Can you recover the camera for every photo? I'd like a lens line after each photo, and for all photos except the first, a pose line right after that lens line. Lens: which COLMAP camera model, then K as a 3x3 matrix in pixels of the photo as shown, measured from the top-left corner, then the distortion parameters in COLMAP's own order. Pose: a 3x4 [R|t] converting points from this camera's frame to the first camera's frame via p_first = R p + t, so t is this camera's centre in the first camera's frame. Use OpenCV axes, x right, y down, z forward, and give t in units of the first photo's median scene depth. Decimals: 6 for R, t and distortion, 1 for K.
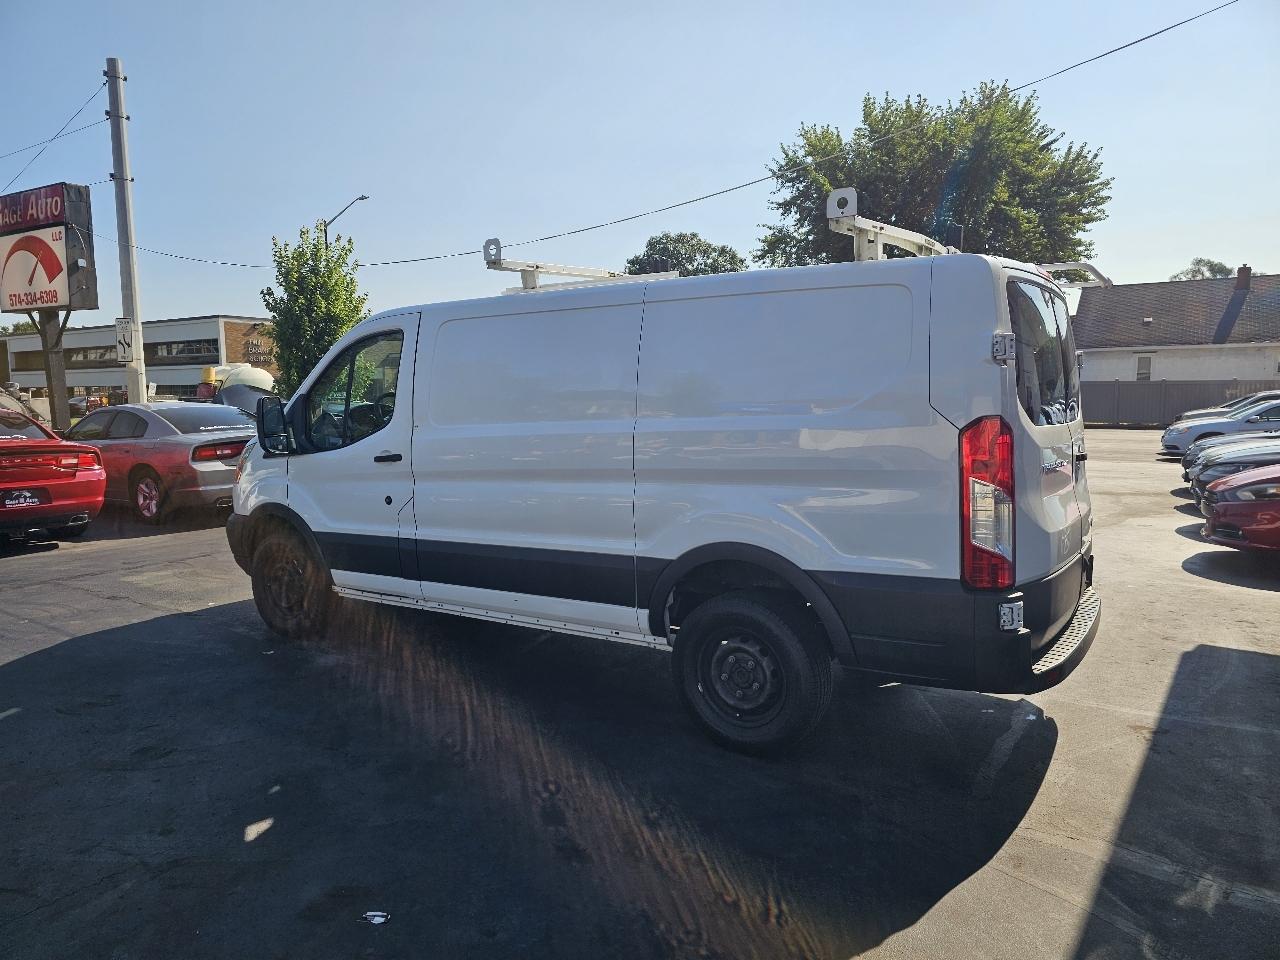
lens RADIAL K [[861.0, 0, 631.7], [0, 861.0, 469.0], [0, 0, 1]] dist [0.051354, -0.044292]
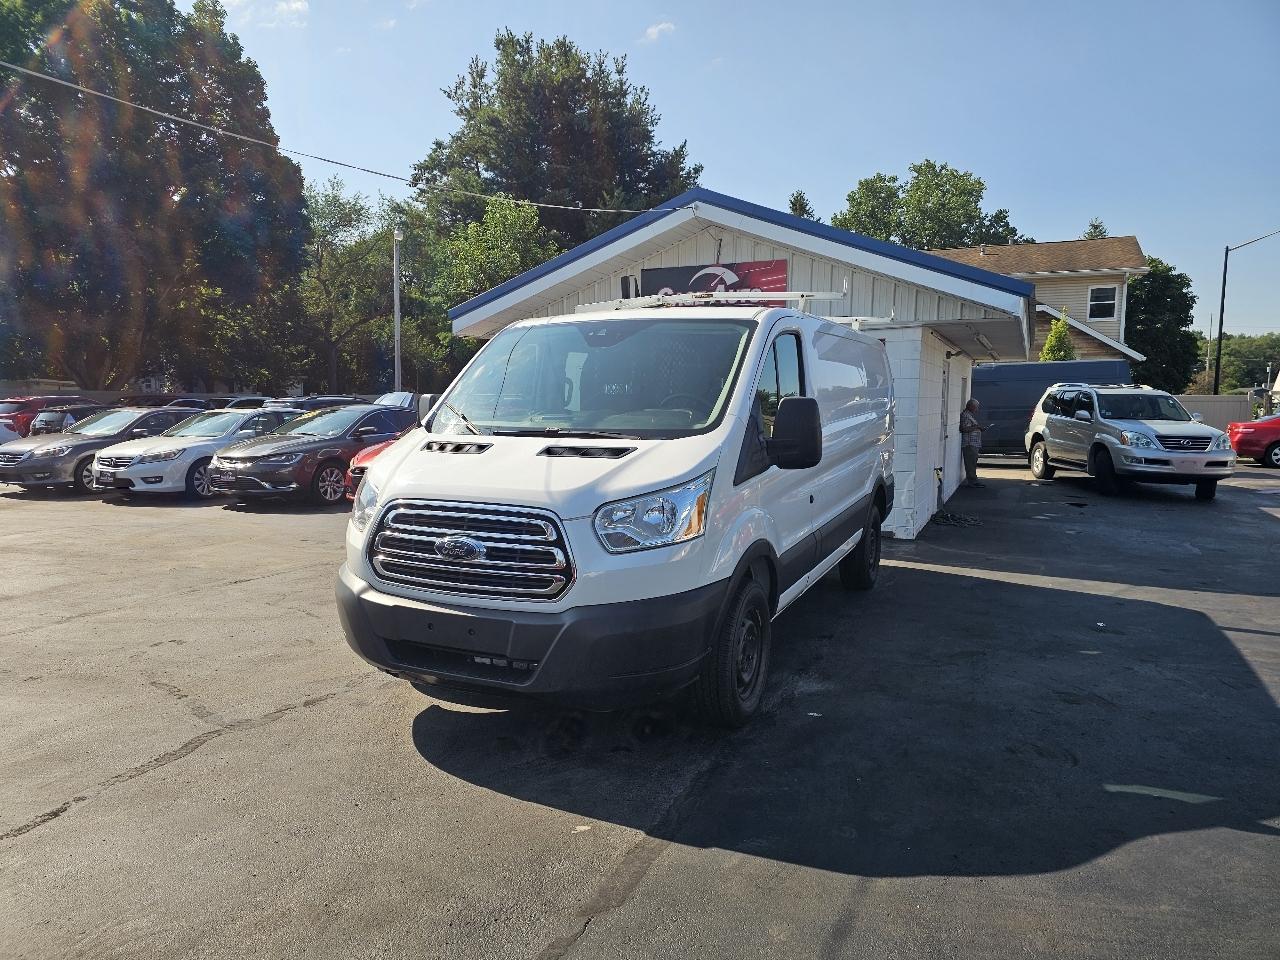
lens RADIAL K [[861.0, 0, 629.2], [0, 861.0, 472.7], [0, 0, 1]] dist [0.051354, -0.044292]
pose [[-0.153145, -0.079106, 0.985032, -0.346094], [0.081789, 0.992356, 0.092410, -0.029720], [-0.984813, 0.094717, -0.145504, 0.374650]]
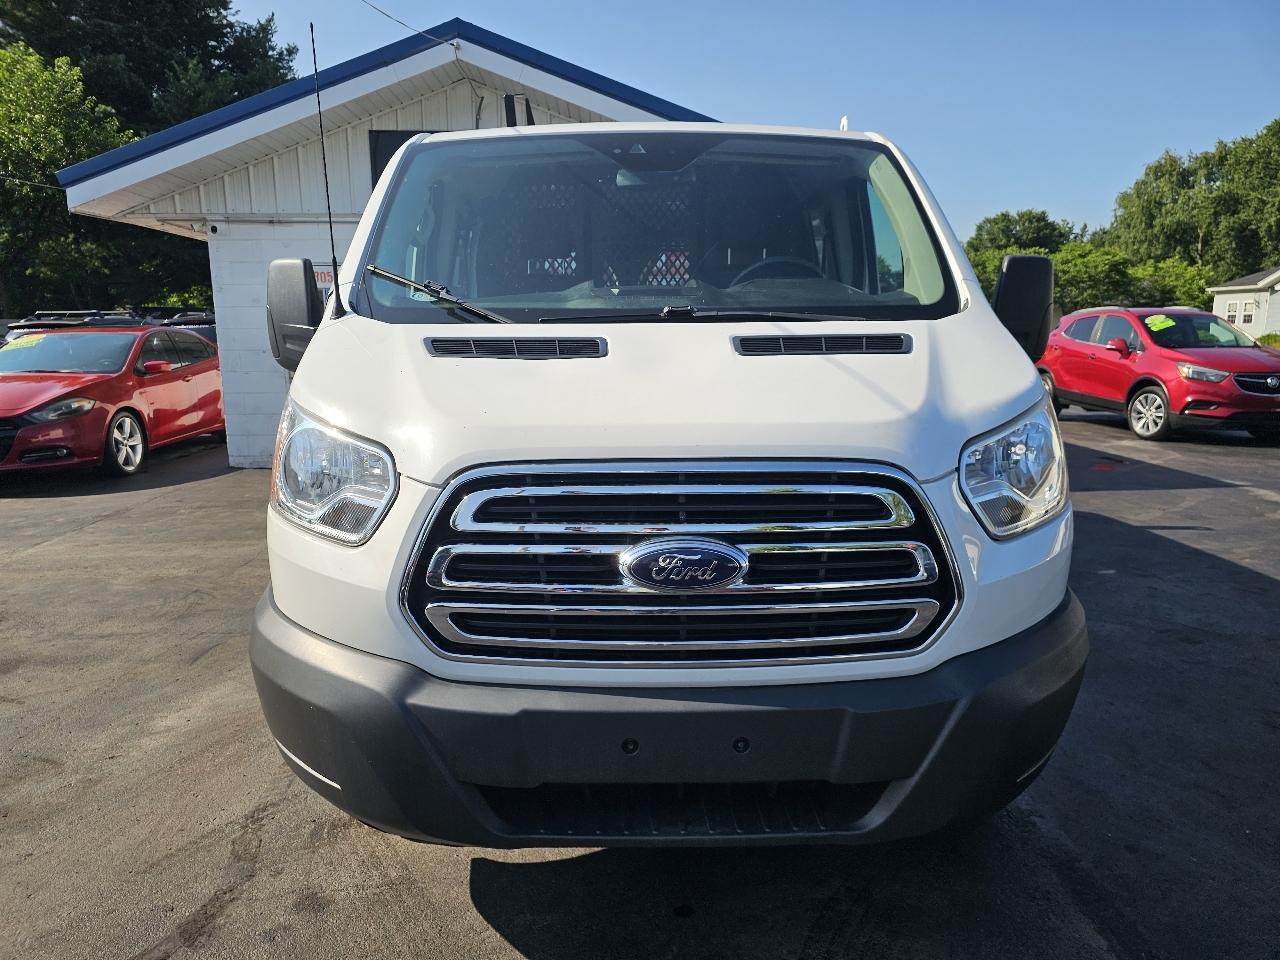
lens RADIAL K [[861.0, 0, 639.1], [0, 861.0, 482.5], [0, 0, 1]] dist [0.051354, -0.044292]
pose [[-0.585911, -0.133035, 0.799381, -0.208370], [0.078031, 0.972588, 0.219054, -0.025079], [-0.806610, 0.190722, -0.559469, 0.439242]]
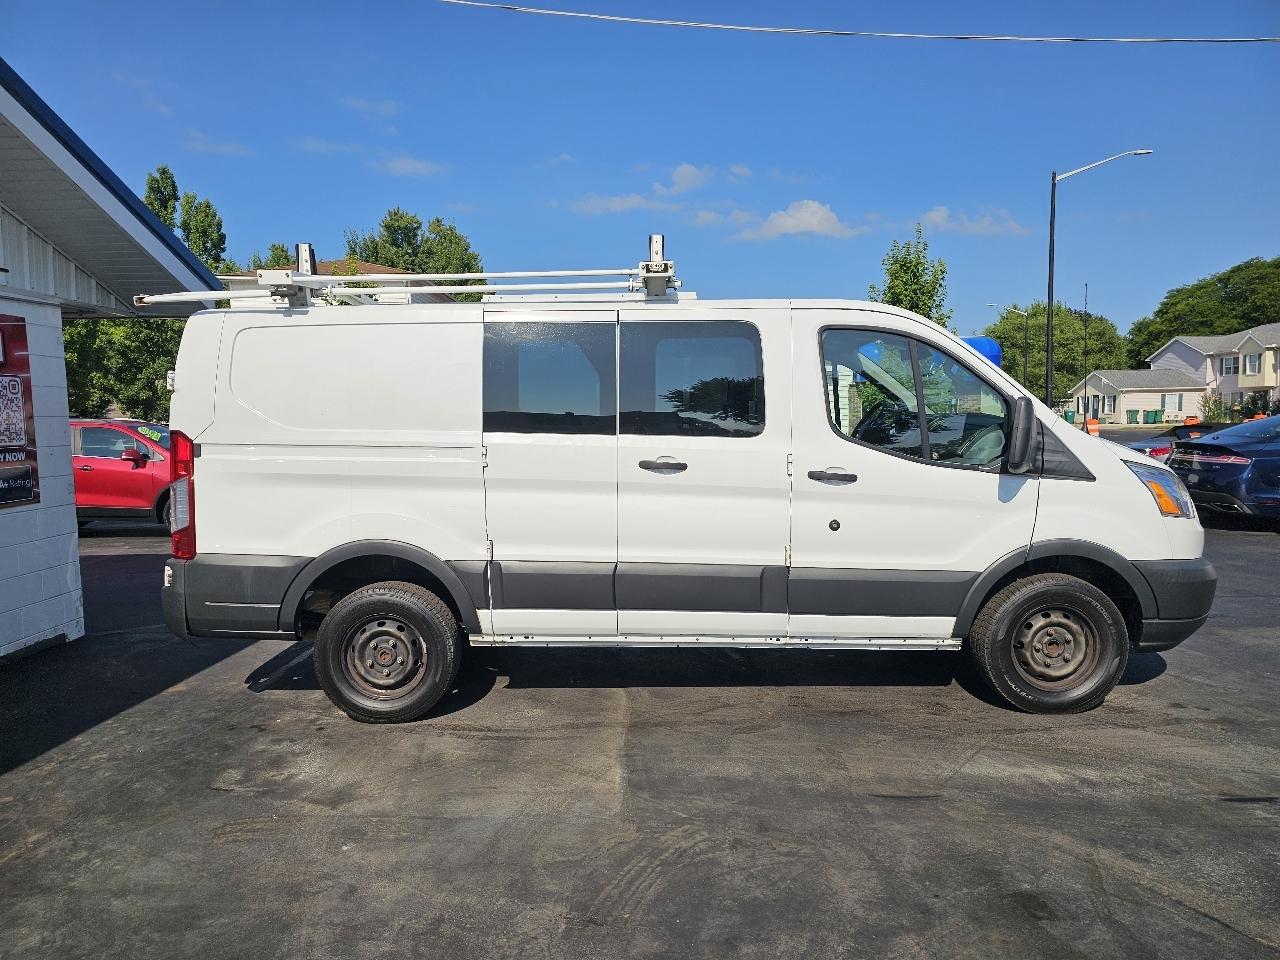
lens RADIAL K [[861.0, 0, 628.6], [0, 861.0, 479.7], [0, 0, 1]] dist [0.051354, -0.044292]
pose [[-0.833974, 0.062414, -0.548262, 0.160906], [-0.025344, 0.988201, 0.151050, -0.044831], [0.551221, 0.139867, -0.822553, 0.528649]]
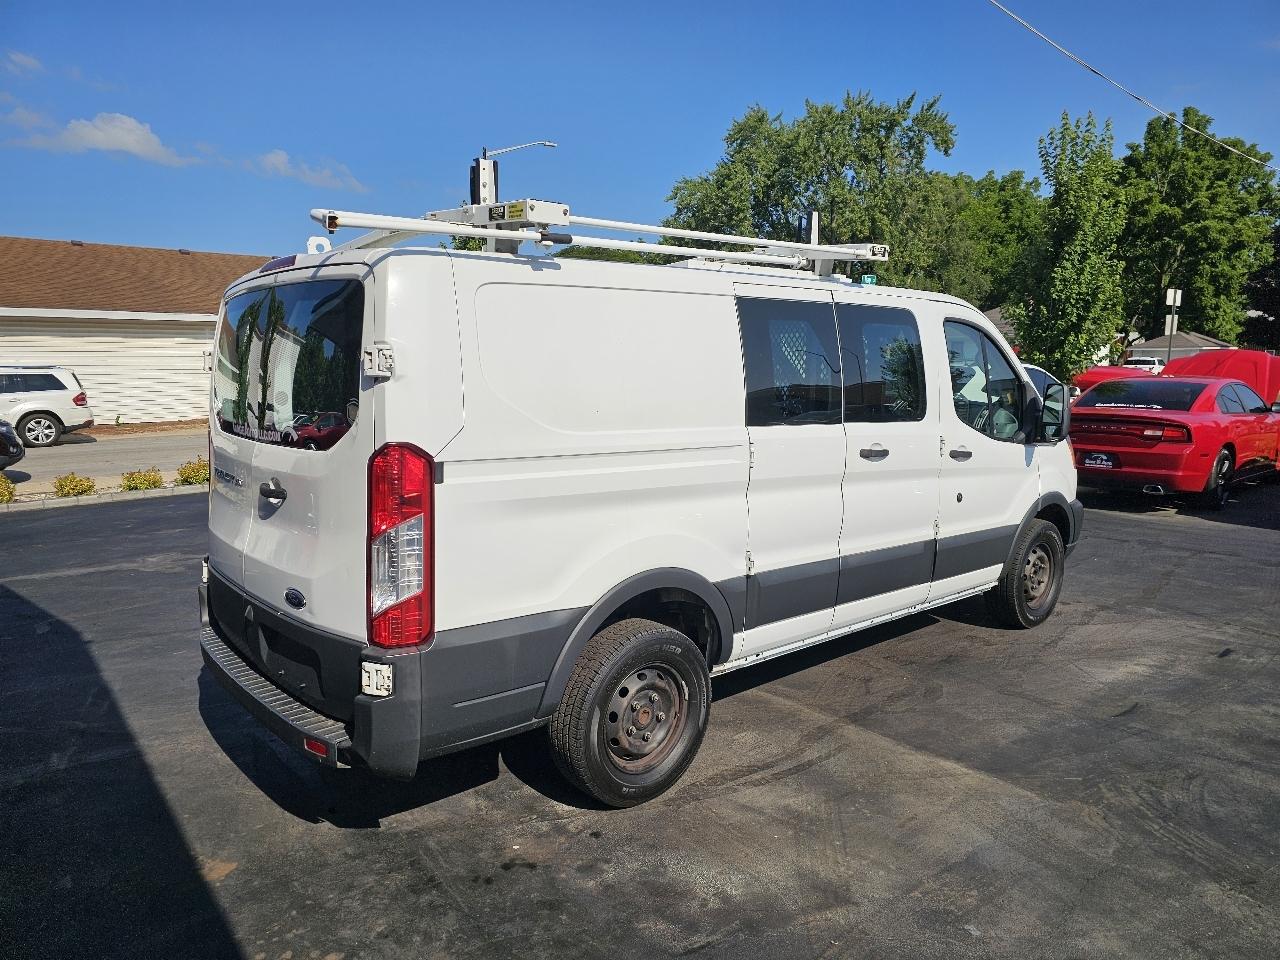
lens RADIAL K [[861.0, 0, 645.3], [0, 861.0, 471.8], [0, 0, 1]] dist [0.051354, -0.044292]
pose [[-0.249983, 0.132637, -0.959122, 0.263072], [-0.077477, 0.984656, 0.156362, -0.040200], [0.965145, 0.113397, -0.235871, 0.336552]]
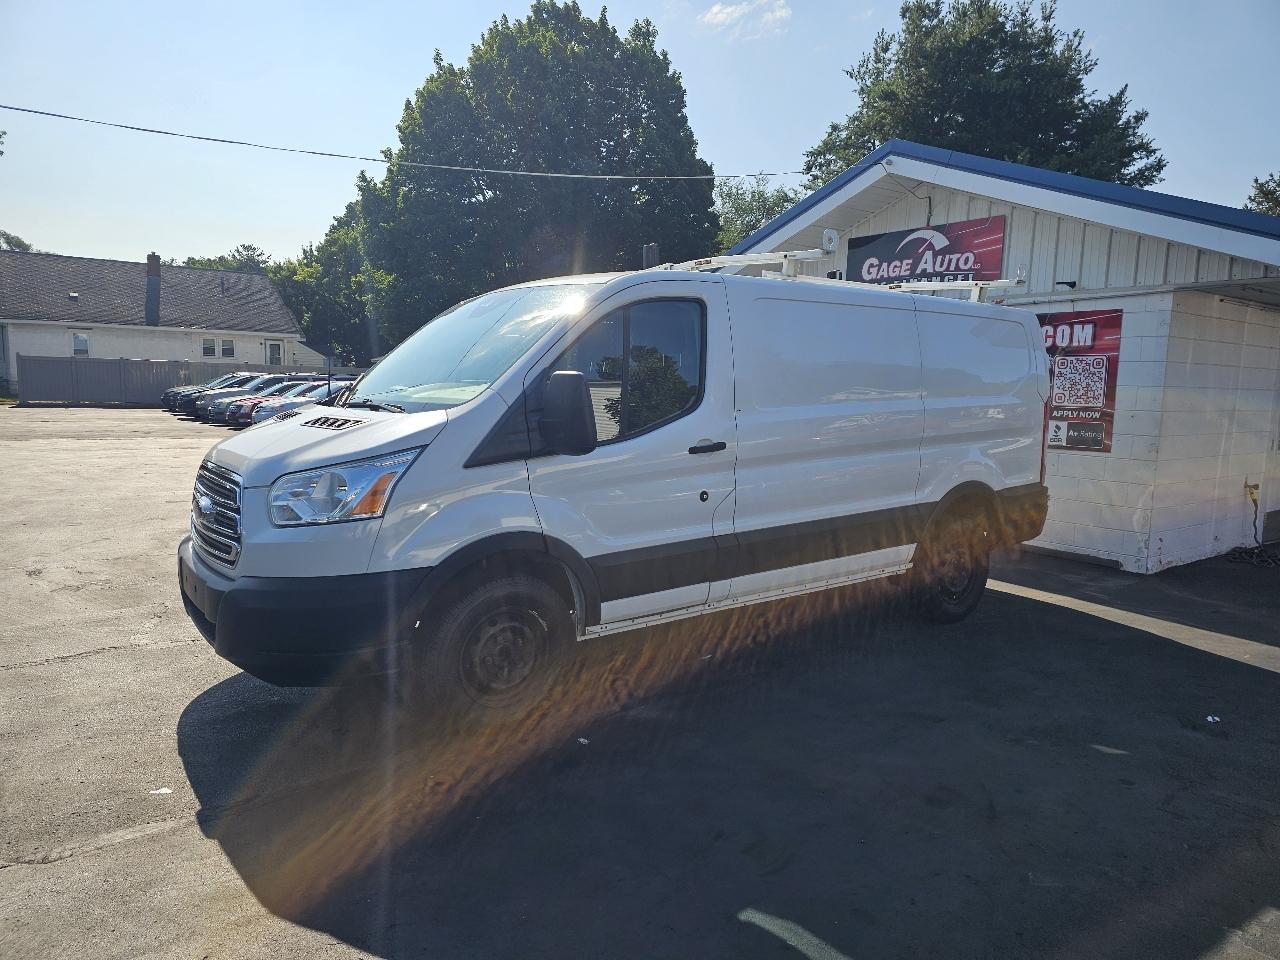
lens RADIAL K [[861.0, 0, 635.9], [0, 861.0, 469.2], [0, 0, 1]] dist [0.051354, -0.044292]
pose [[0.332394, -0.081315, 0.939629, -0.306895], [0.057137, 0.996183, 0.065997, -0.014303], [-0.941408, 0.031751, 0.335771, 0.213017]]
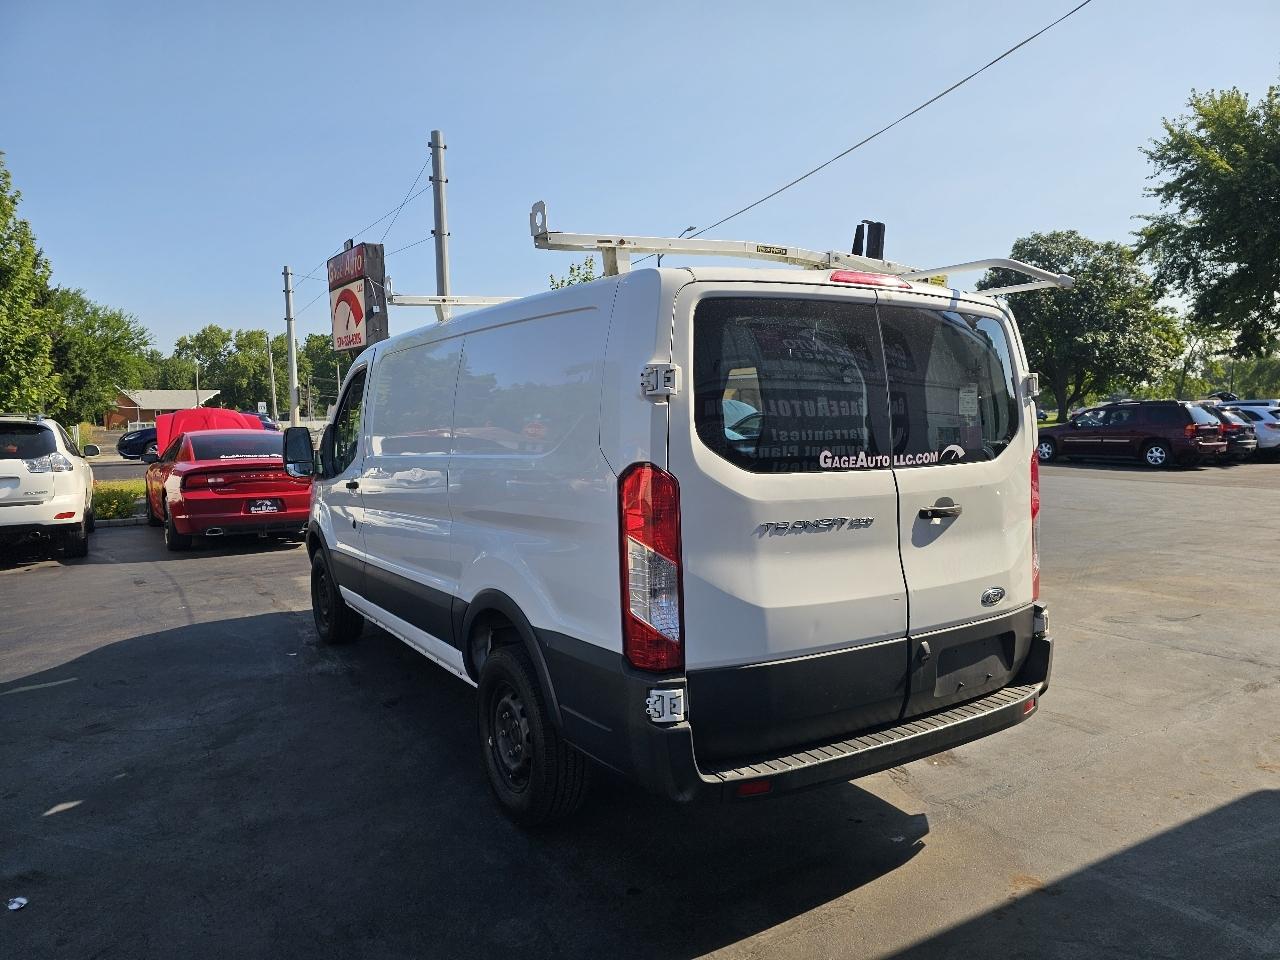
lens RADIAL K [[861.0, 0, 639.2], [0, 861.0, 484.8], [0, 0, 1]] dist [0.051354, -0.044292]
pose [[0.918933, 0.029247, -0.393329, 0.128375], [-0.030765, 0.999524, 0.002447, -0.007407], [0.393213, 0.009852, 0.919395, 0.041013]]
